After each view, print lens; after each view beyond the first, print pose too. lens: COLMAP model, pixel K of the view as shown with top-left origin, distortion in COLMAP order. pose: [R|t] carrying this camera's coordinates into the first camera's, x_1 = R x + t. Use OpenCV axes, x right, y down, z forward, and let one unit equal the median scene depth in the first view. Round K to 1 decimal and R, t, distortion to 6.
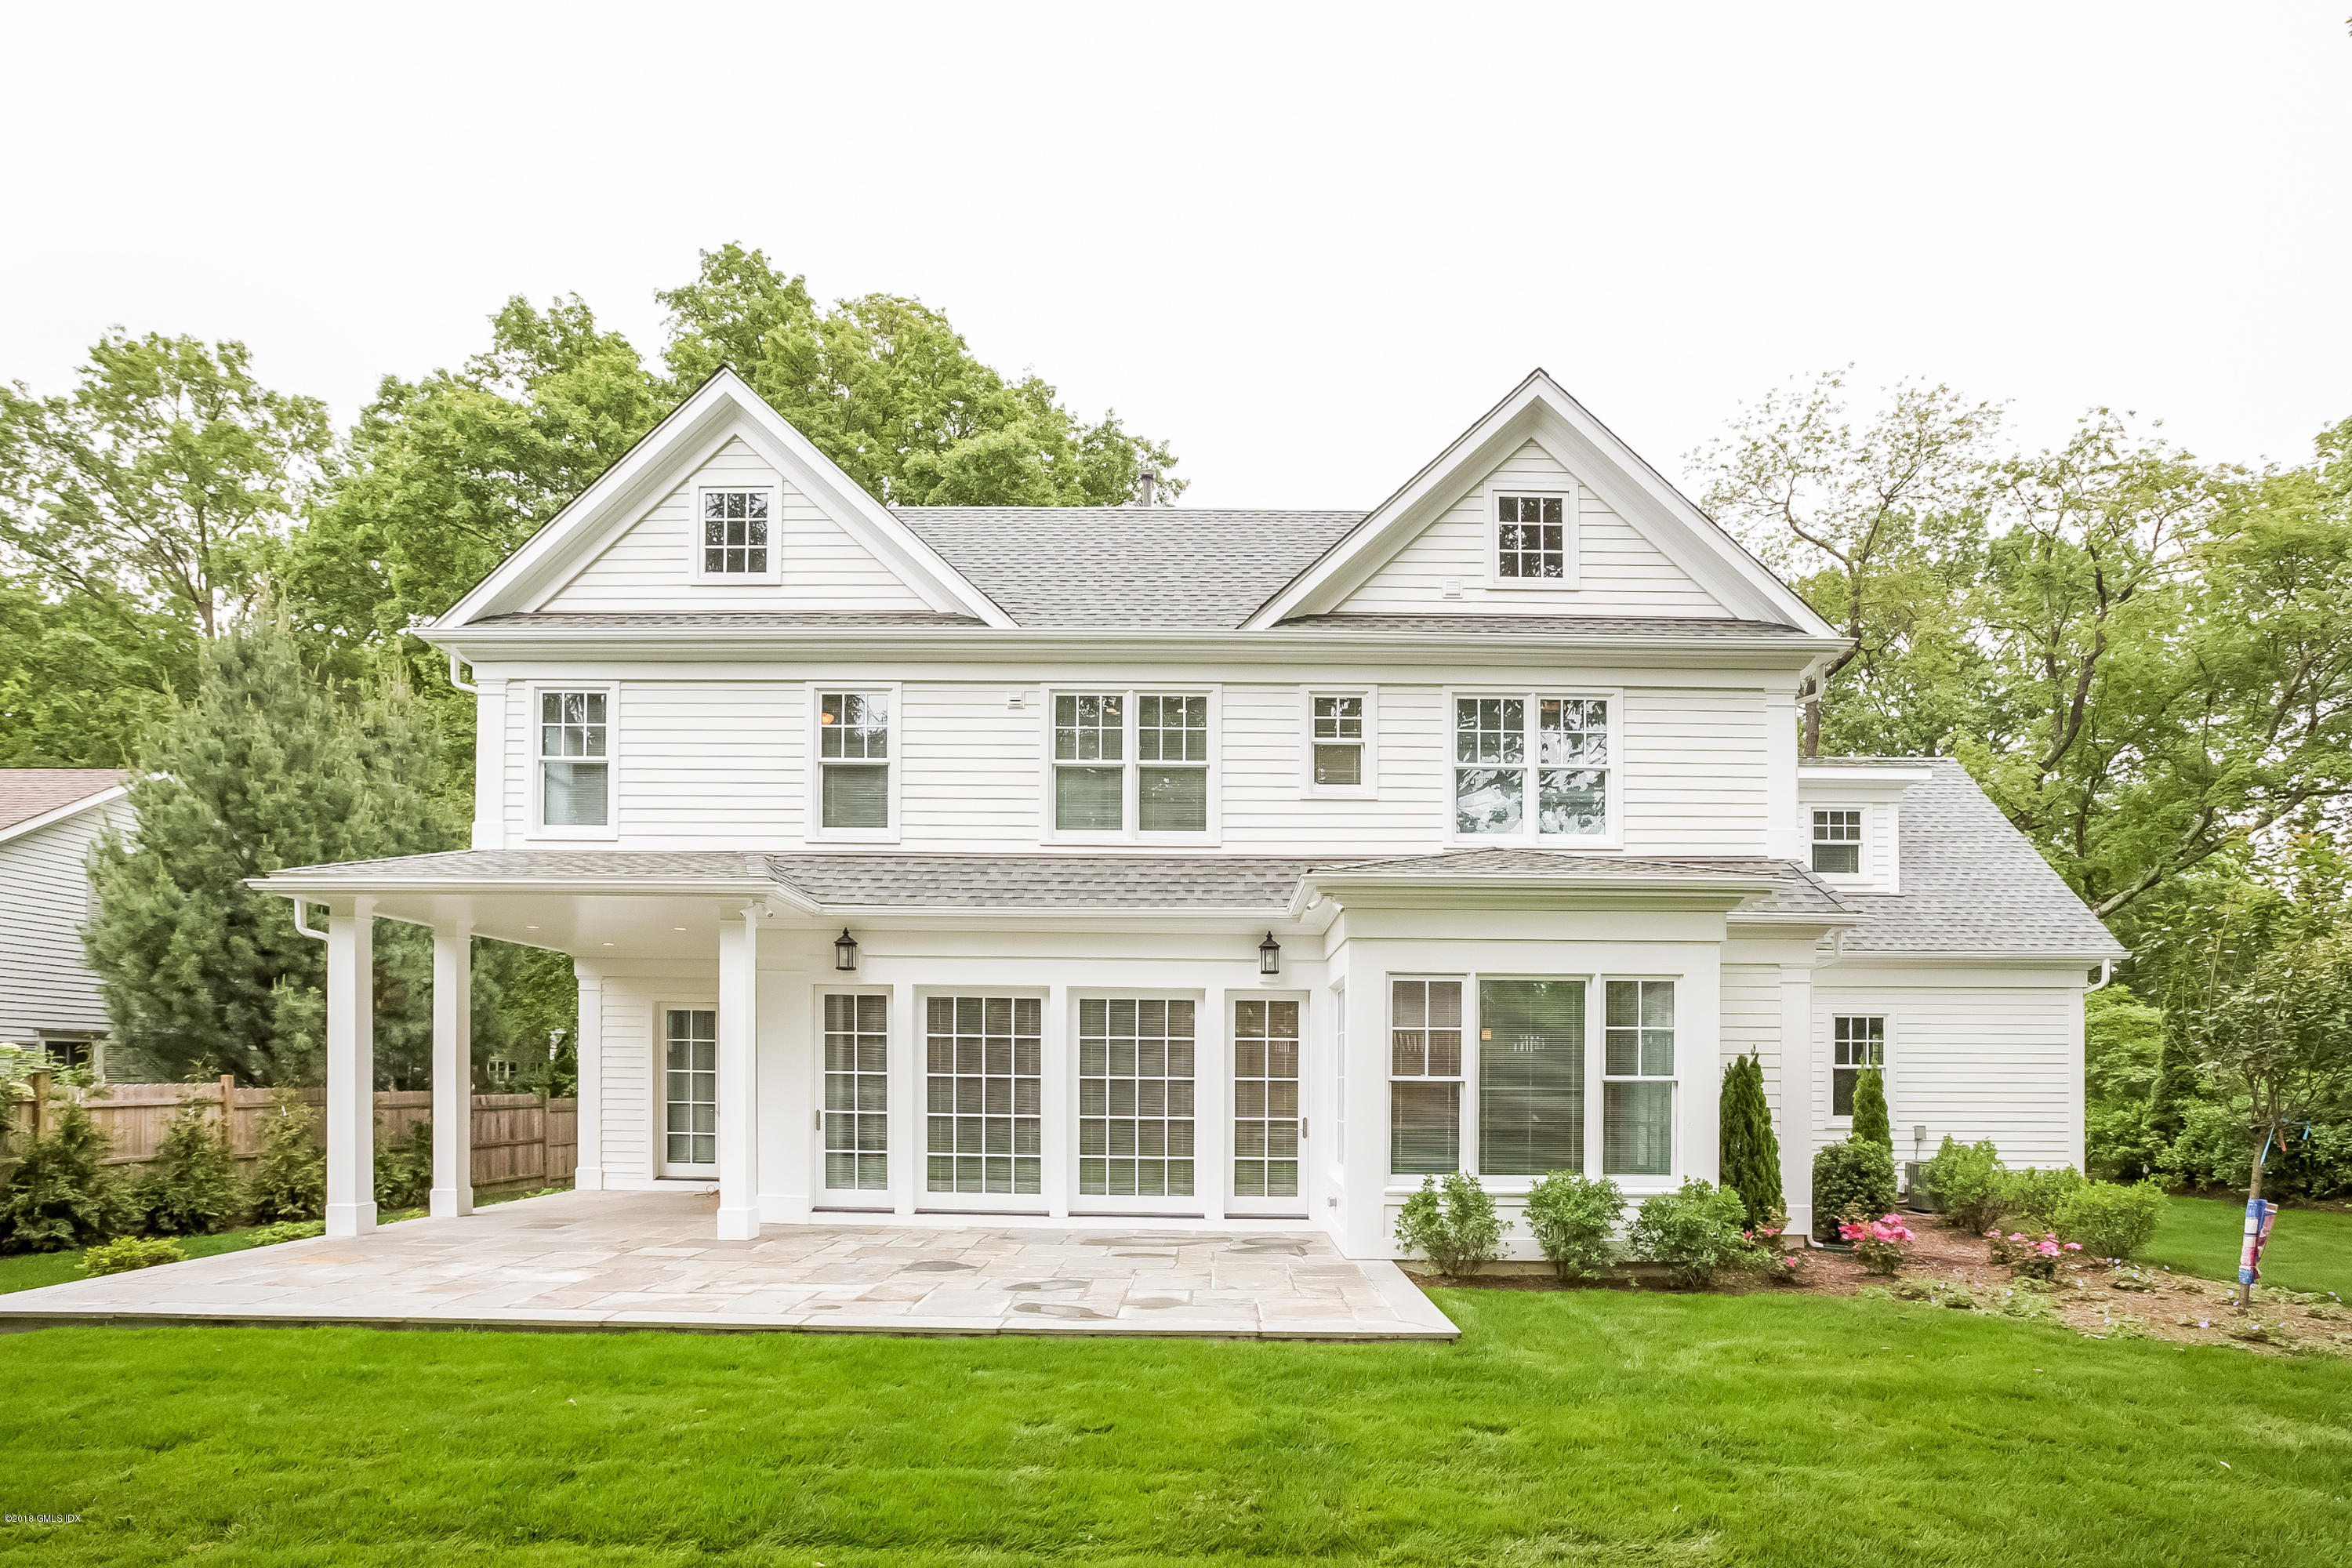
lens RADIAL K [[1155.0, 0, 1176.0], [0, 1155.0, 895.5], [0, 0, 1]] dist [-0.031675, 0.000028]
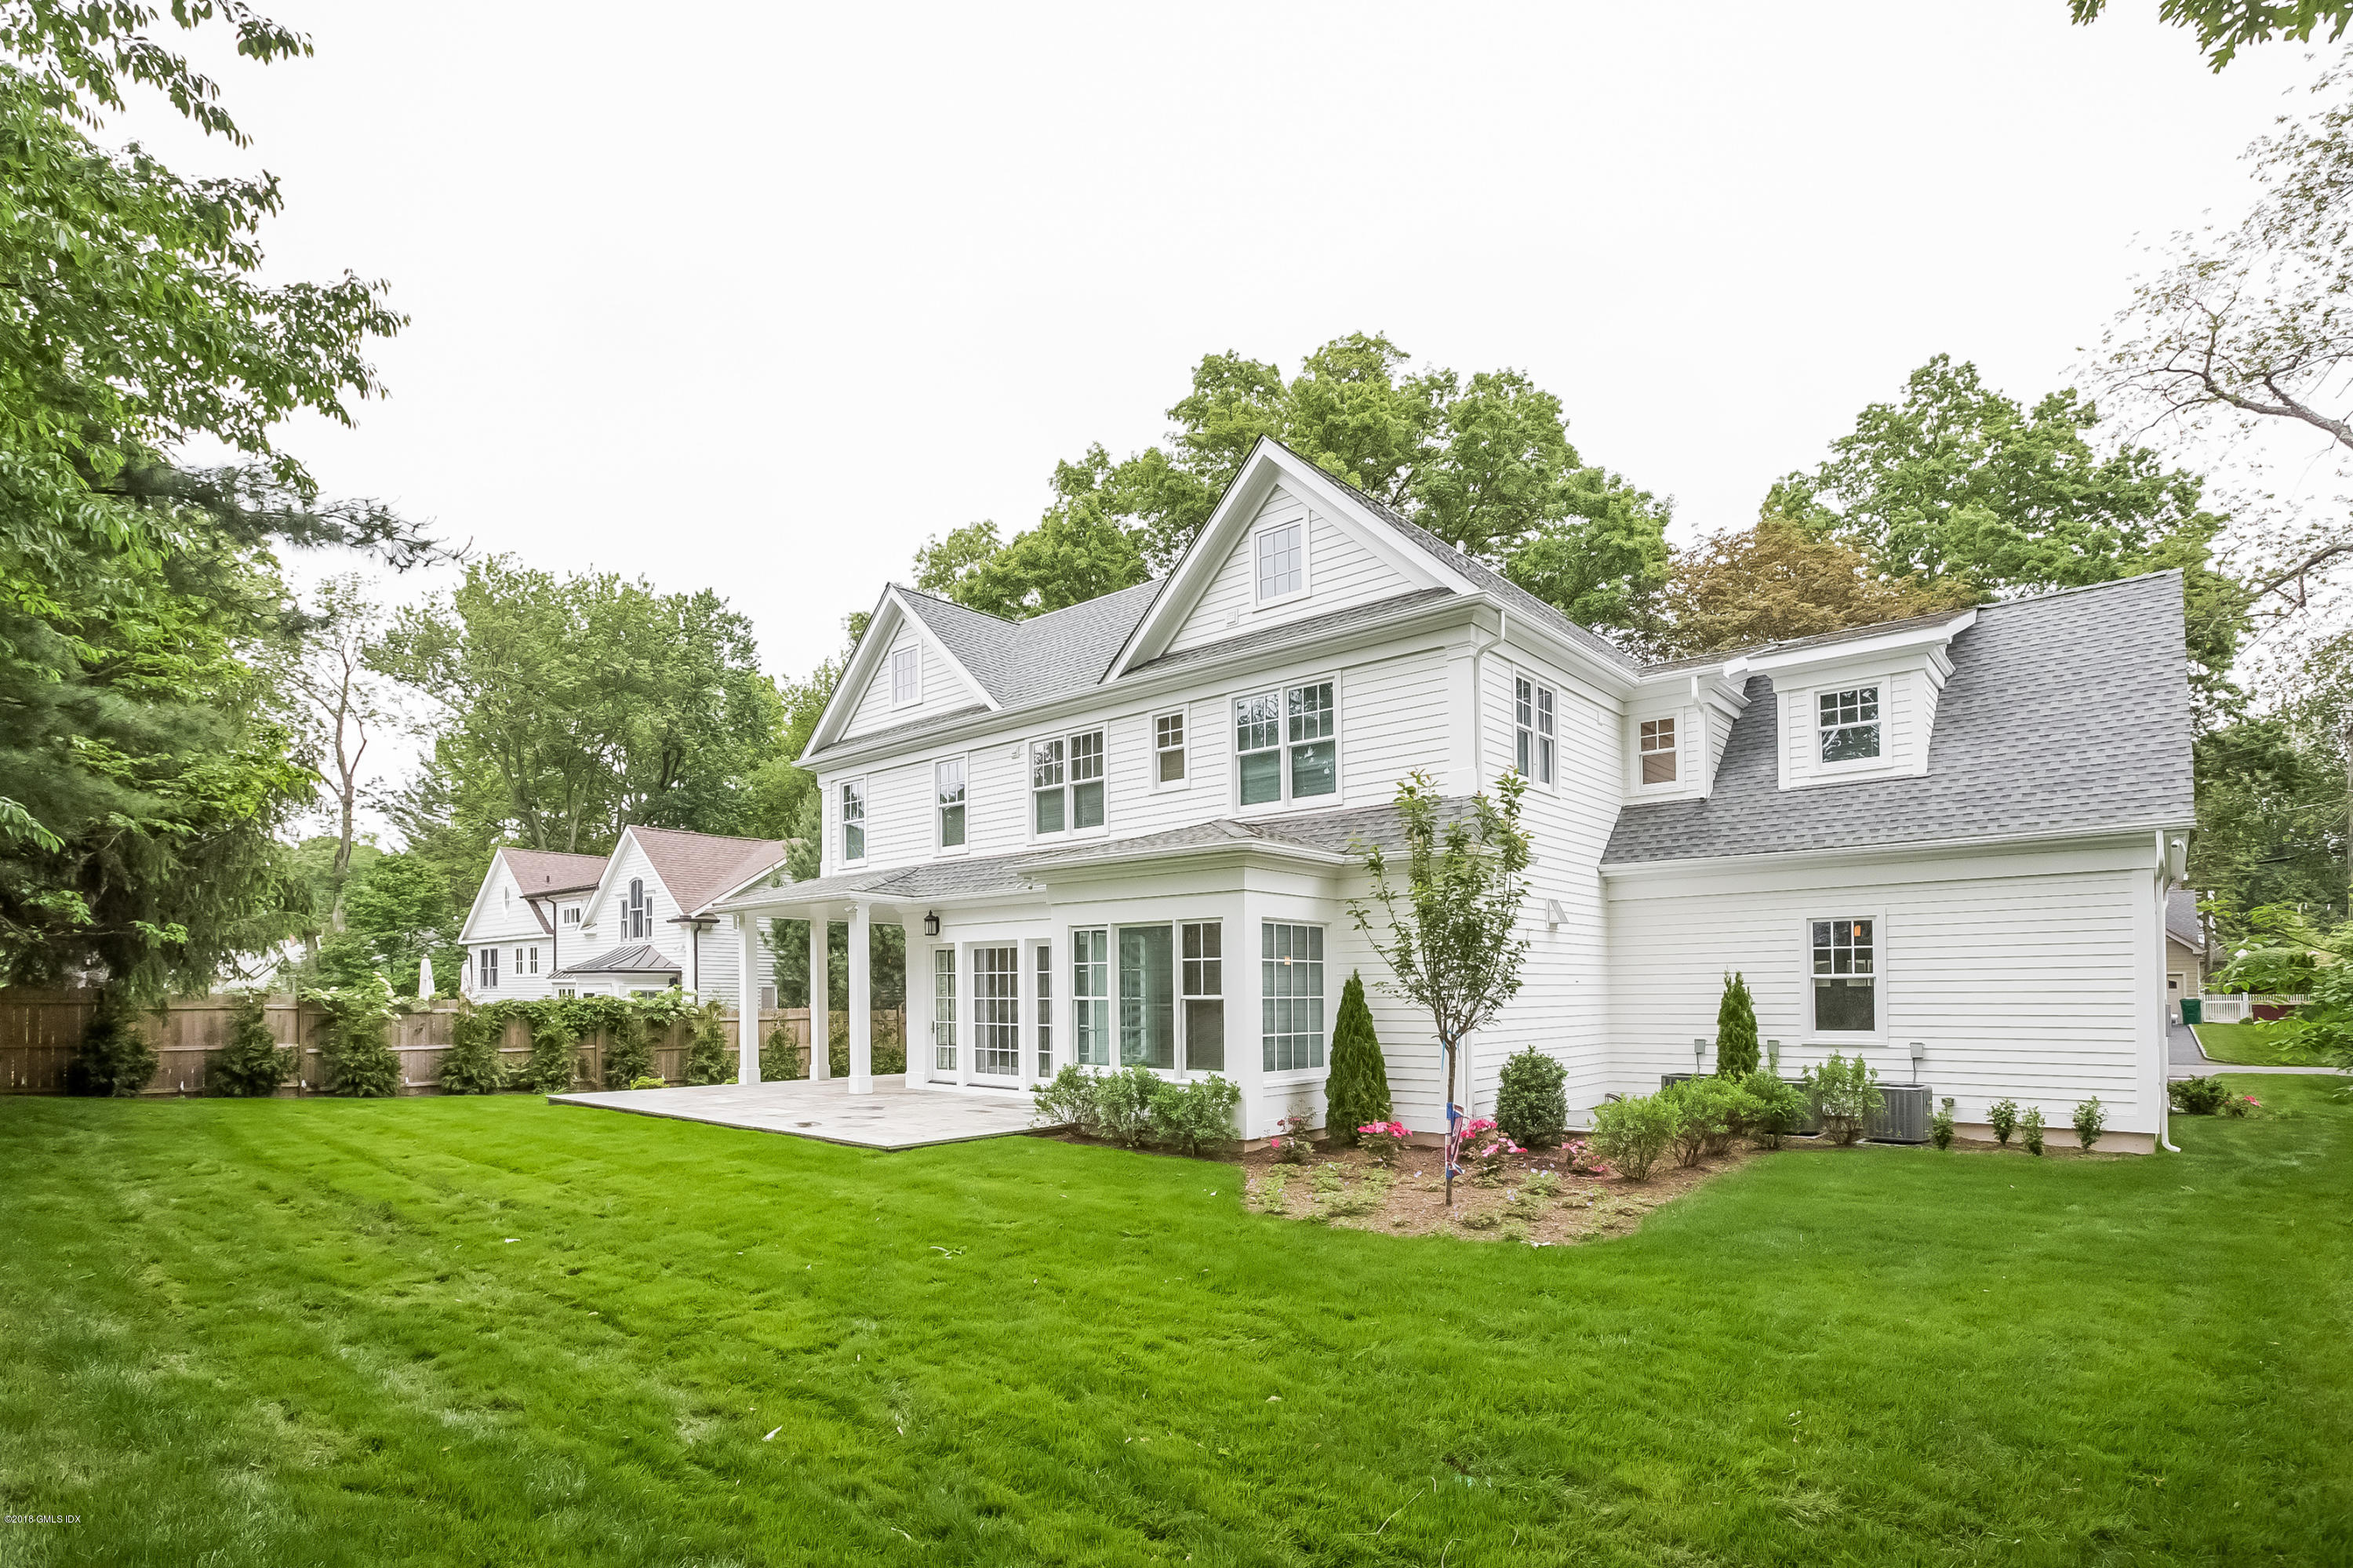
lens RADIAL K [[1080.3, 0, 1166.7], [0, 1080.3, 781.3], [0, 0, 1]] dist [-0.017627, 0.000045]
pose [[0.771078, -0.136580, -0.621920, 0.917495], [0.110889, 0.990603, -0.080062, 0.006188], [0.627010, -0.007230, 0.778978, 0.000539]]
